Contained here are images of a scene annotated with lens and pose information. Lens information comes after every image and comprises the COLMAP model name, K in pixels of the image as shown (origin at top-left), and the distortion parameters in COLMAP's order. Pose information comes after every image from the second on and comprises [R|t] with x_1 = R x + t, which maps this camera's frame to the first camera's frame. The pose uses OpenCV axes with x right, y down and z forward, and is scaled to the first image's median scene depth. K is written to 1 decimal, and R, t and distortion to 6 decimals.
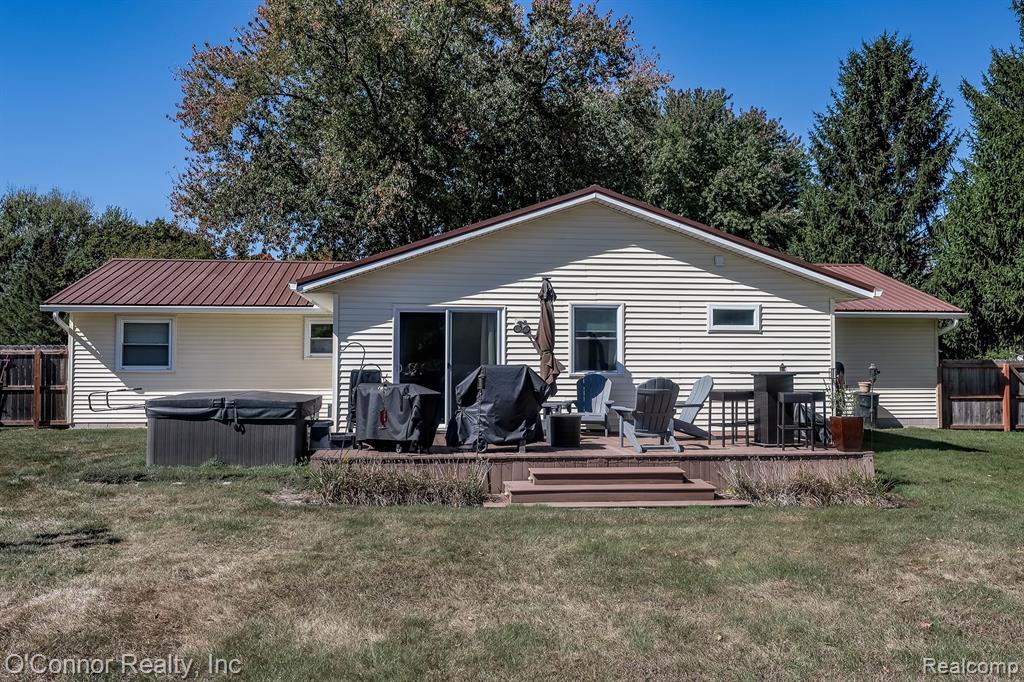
lens RADIAL K [[890.4, 0, 512.0], [0, 890.4, 341.0], [0, 0, 1]] dist [0.001733, 0.011691]
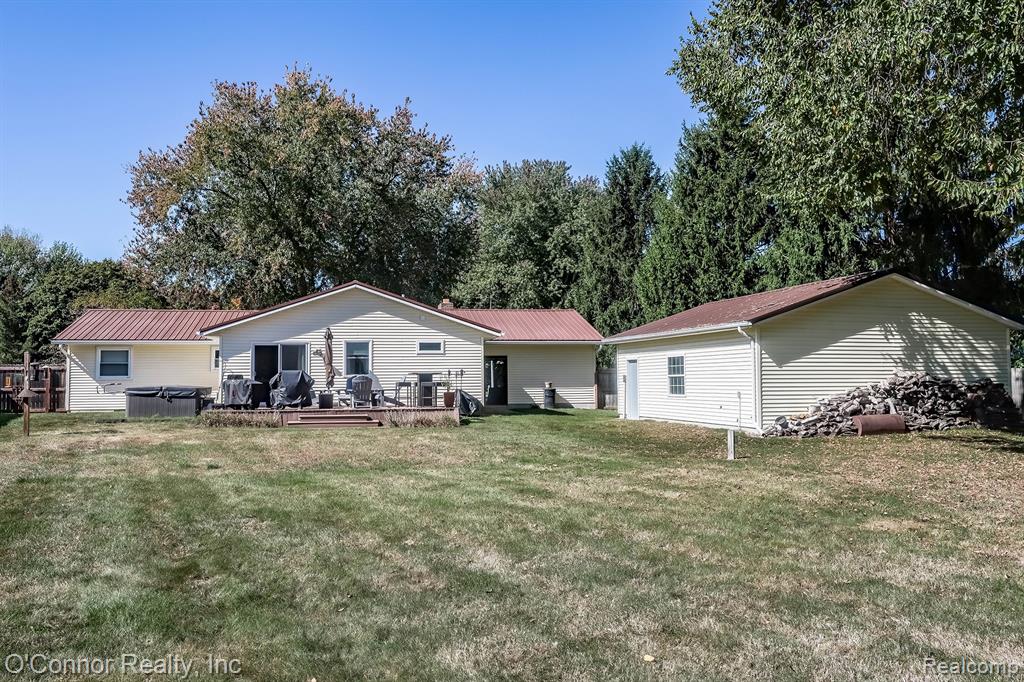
lens RADIAL K [[838.0, 0, 512.0], [0, 838.0, 341.0], [0, 0, 1]] dist [0.012092, -0.002673]
pose [[0.996634, -0.005706, 0.081784, 0.202613], [0.007446, 0.999752, -0.020981, 0.000821], [-0.081644, 0.021519, 0.996429, -0.625710]]
